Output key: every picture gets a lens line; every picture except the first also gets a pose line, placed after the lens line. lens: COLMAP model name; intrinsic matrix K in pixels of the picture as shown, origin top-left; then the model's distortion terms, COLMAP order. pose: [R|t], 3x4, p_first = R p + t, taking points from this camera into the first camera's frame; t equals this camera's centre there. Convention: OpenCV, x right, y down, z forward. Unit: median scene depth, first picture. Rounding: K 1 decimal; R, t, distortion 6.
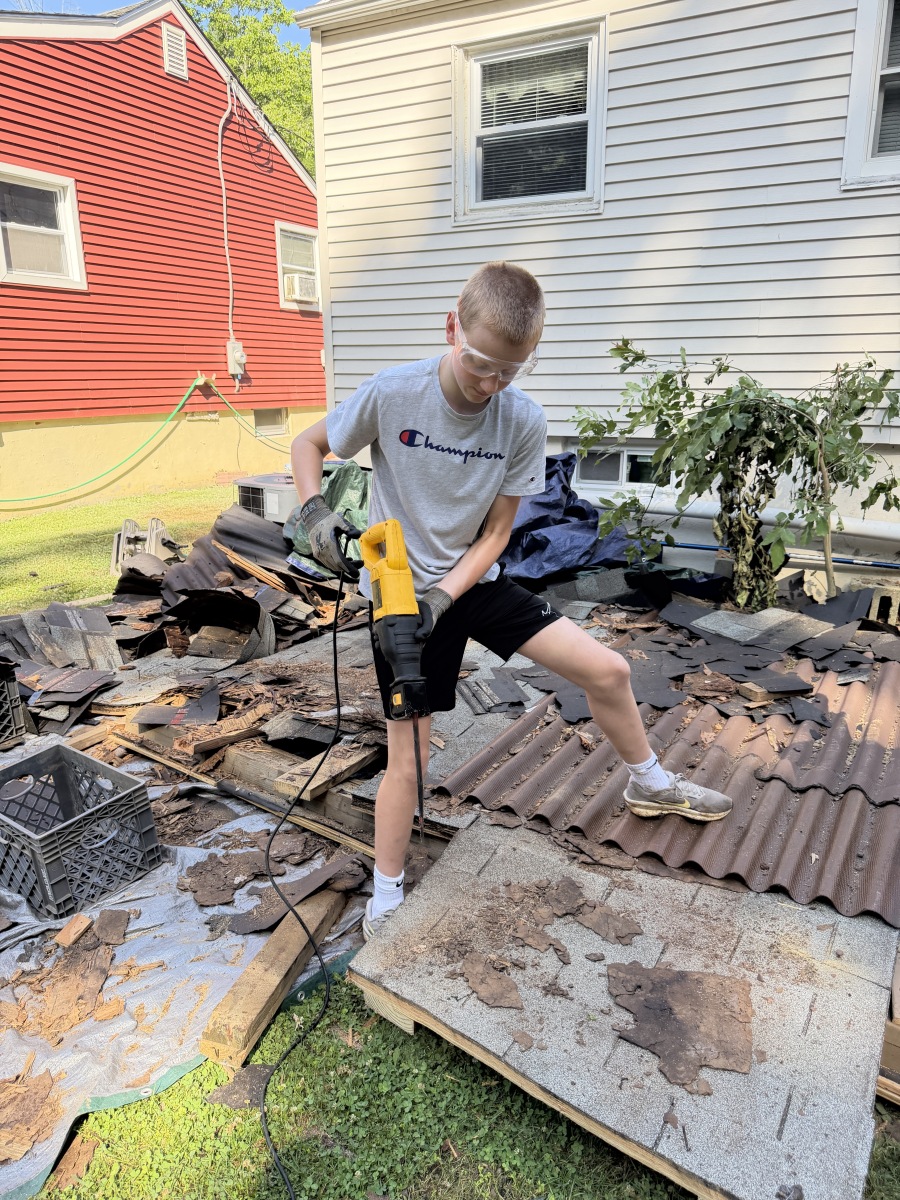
lens RADIAL K [[838.4, 0, 449.2], [0, 838.4, 599.1], [0, 0, 1]] dist [0.028690, -0.030451]
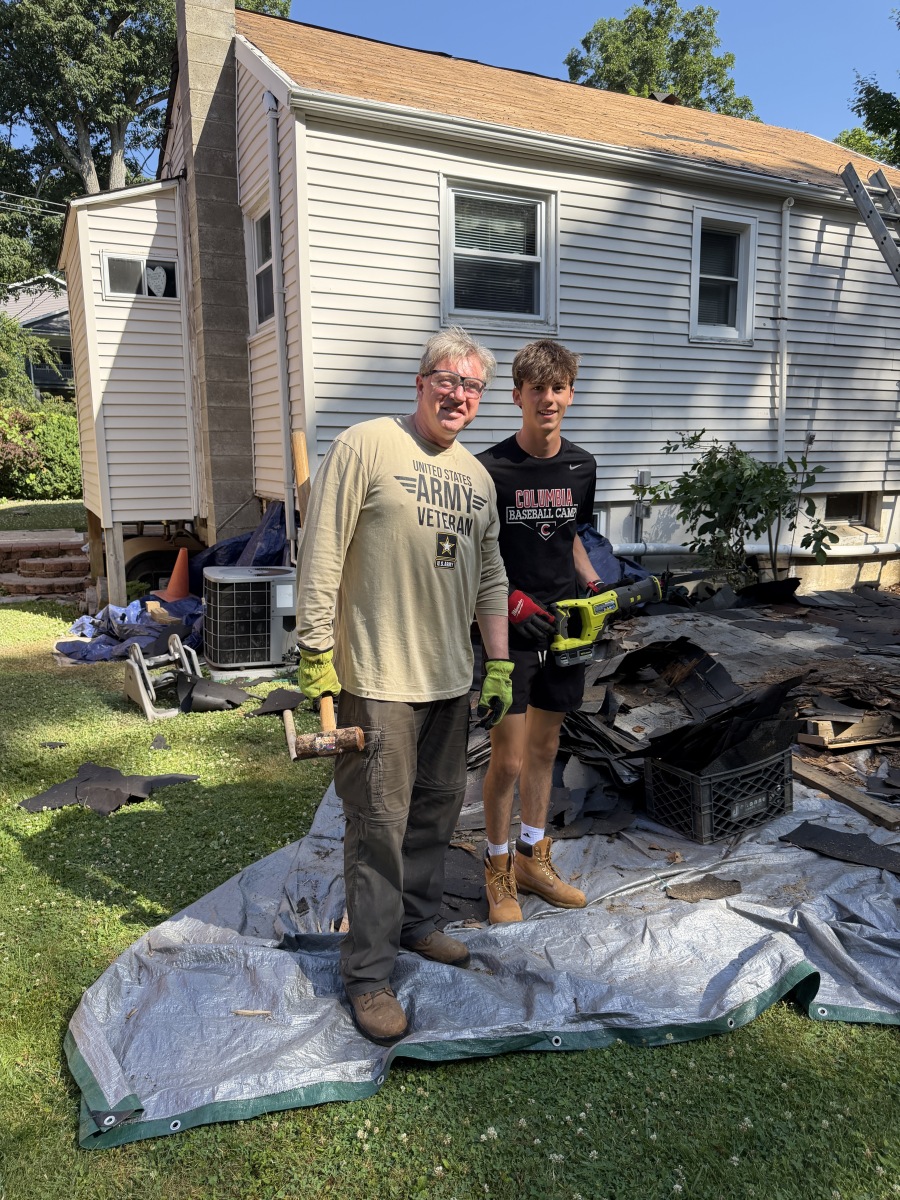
lens RADIAL K [[838.4, 0, 449.7], [0, 838.4, 598.6], [0, 0, 1]] dist [0.028690, -0.030451]
pose [[0.593414, -0.137773, 0.793019, -0.985631], [0.216015, 0.976357, 0.007981, -0.104112], [-0.775369, 0.166567, 0.609145, 0.400631]]
